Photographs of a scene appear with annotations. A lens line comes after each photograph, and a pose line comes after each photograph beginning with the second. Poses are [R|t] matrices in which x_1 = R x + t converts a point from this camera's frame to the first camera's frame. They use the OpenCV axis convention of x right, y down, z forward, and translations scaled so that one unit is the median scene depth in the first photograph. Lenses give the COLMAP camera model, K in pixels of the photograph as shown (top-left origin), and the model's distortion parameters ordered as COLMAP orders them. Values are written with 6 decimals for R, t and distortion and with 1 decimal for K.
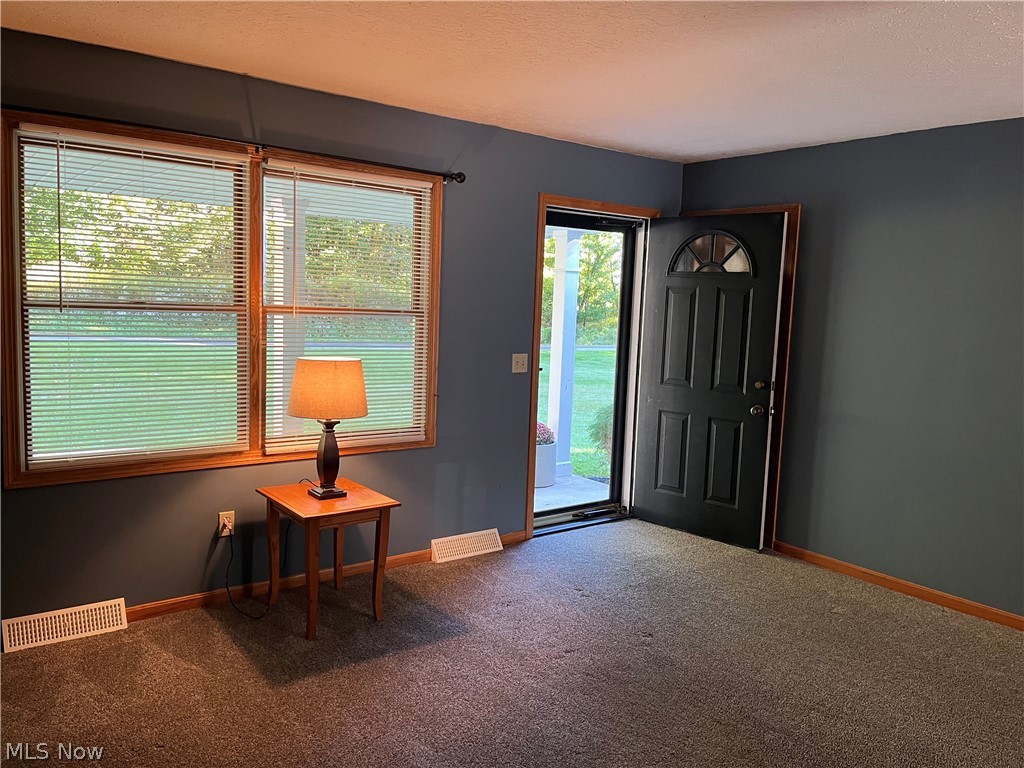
lens RADIAL K [[772.6, 0, 509.5], [0, 772.6, 385.9], [0, 0, 1]] dist [0.028678, -0.004136]
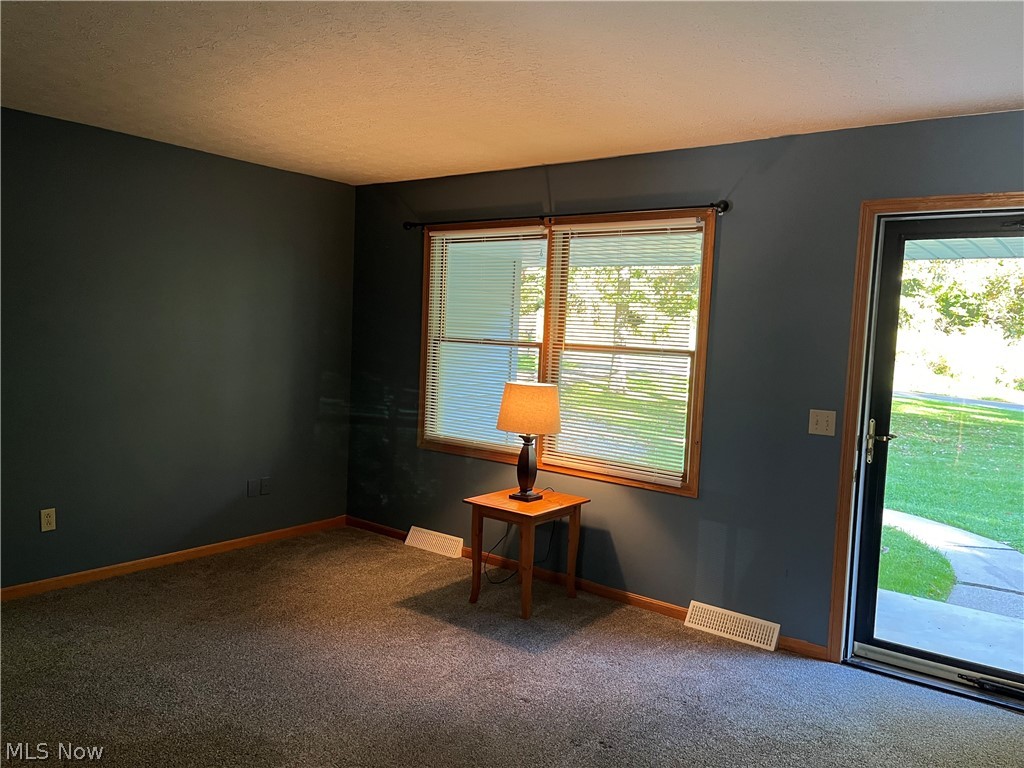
lens RADIAL K [[772.6, 0, 509.5], [0, 772.6, 385.9], [0, 0, 1]] dist [0.028678, -0.004136]
pose [[0.261346, 0.042108, -0.964326, 0.792033], [-0.144023, 0.989566, 0.004178, -0.027309], [0.954440, 0.137793, 0.264684, 0.567650]]
